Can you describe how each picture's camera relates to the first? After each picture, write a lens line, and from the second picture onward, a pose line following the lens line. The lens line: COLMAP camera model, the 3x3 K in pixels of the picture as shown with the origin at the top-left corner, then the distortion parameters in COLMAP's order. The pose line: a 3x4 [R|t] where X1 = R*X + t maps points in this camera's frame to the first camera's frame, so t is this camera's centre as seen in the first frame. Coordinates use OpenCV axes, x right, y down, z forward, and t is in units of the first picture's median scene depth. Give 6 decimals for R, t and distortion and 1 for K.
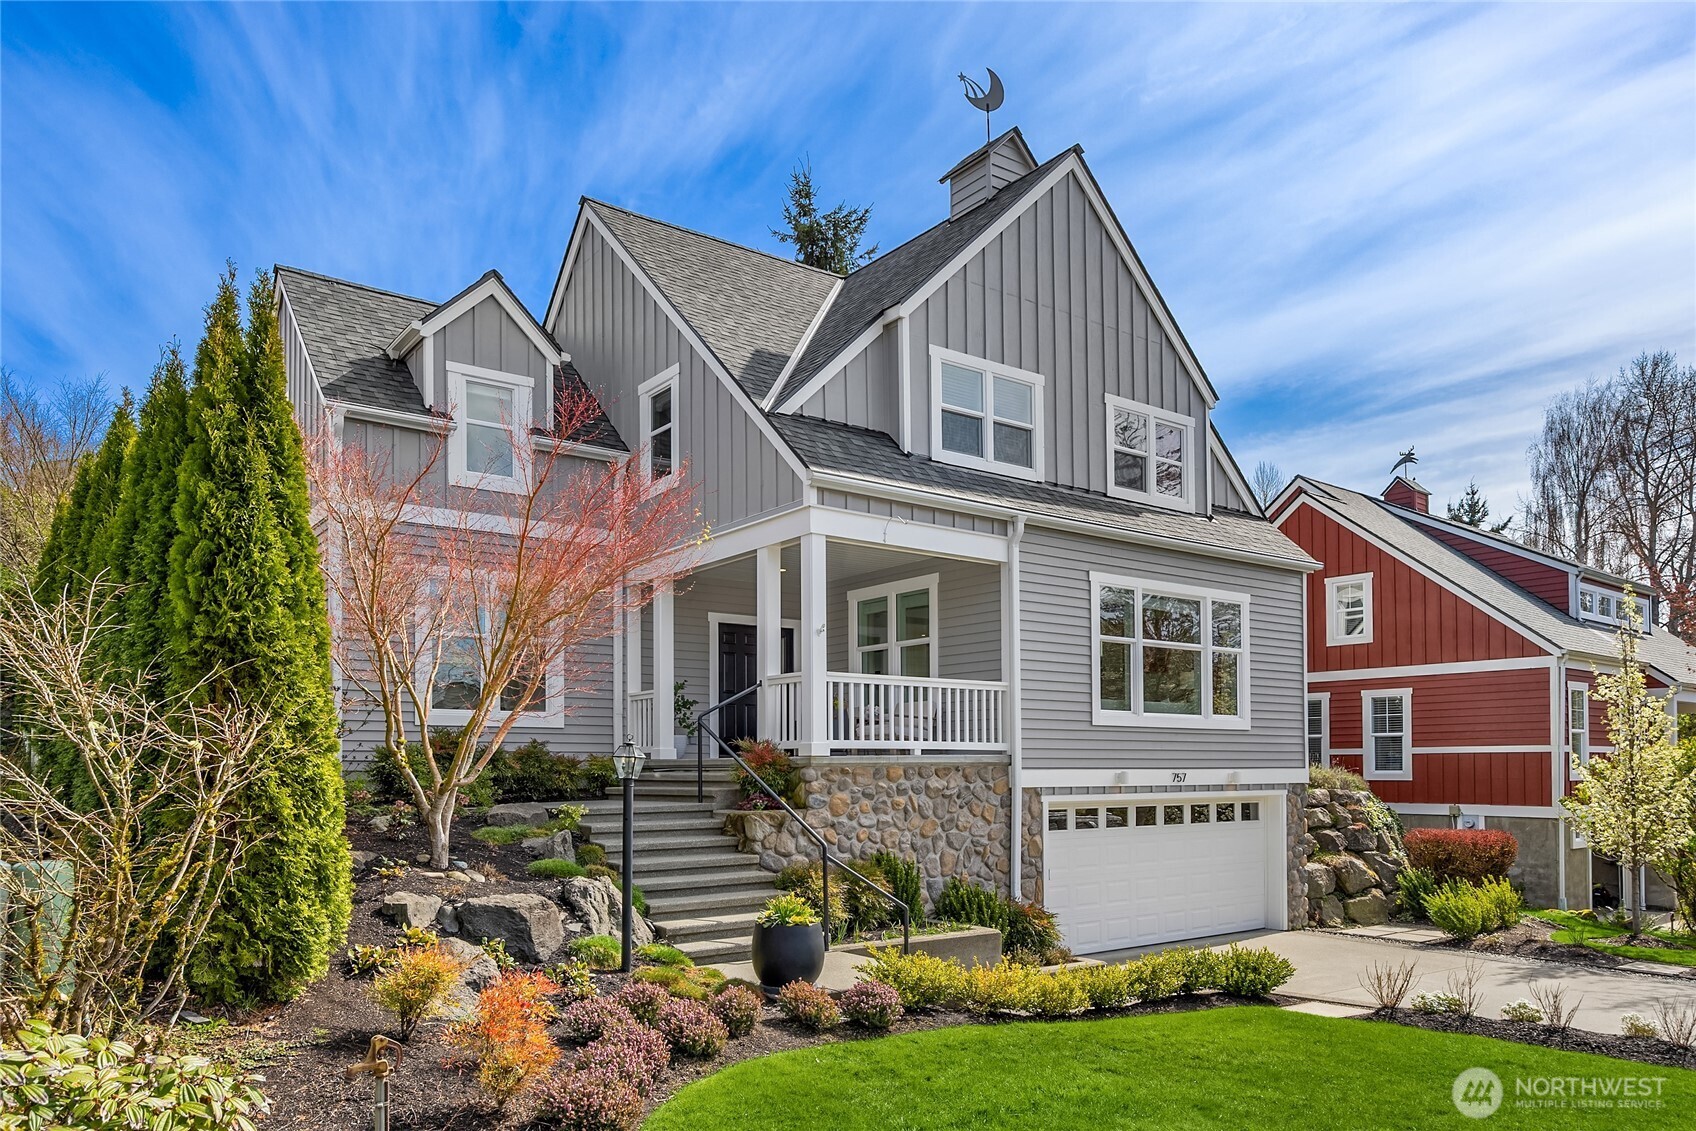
lens RADIAL K [[1133.4, 0, 845.7], [0, 1133.4, 578.7], [0, 0, 1]] dist [0.007071, 0.000815]
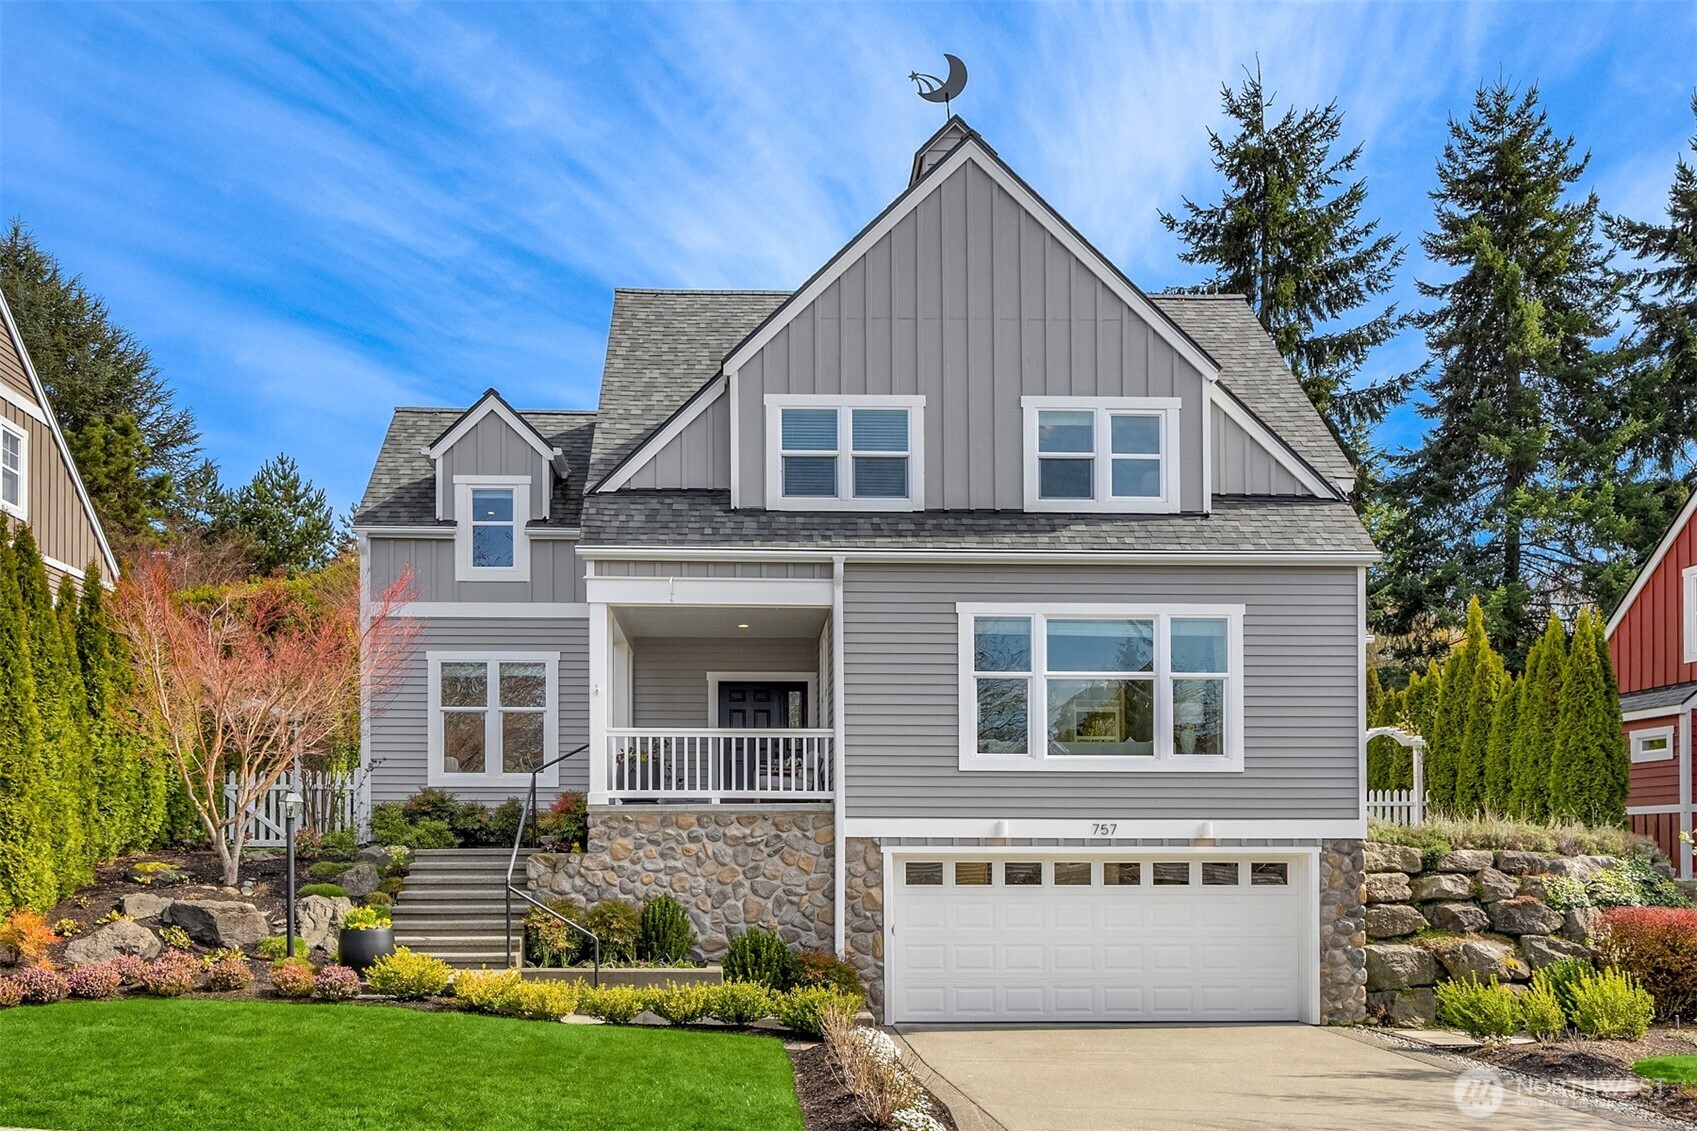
lens RADIAL K [[1521.7, 0, 851.5], [0, 1521.7, 560.8], [0, 0, 1]] dist [0.003163, 0.001198]
pose [[0.821342, -0.107580, -0.560200, 0.892387], [0.089899, 0.994195, -0.059117, 0.026166], [0.563308, -0.001806, 0.826245, -0.069950]]
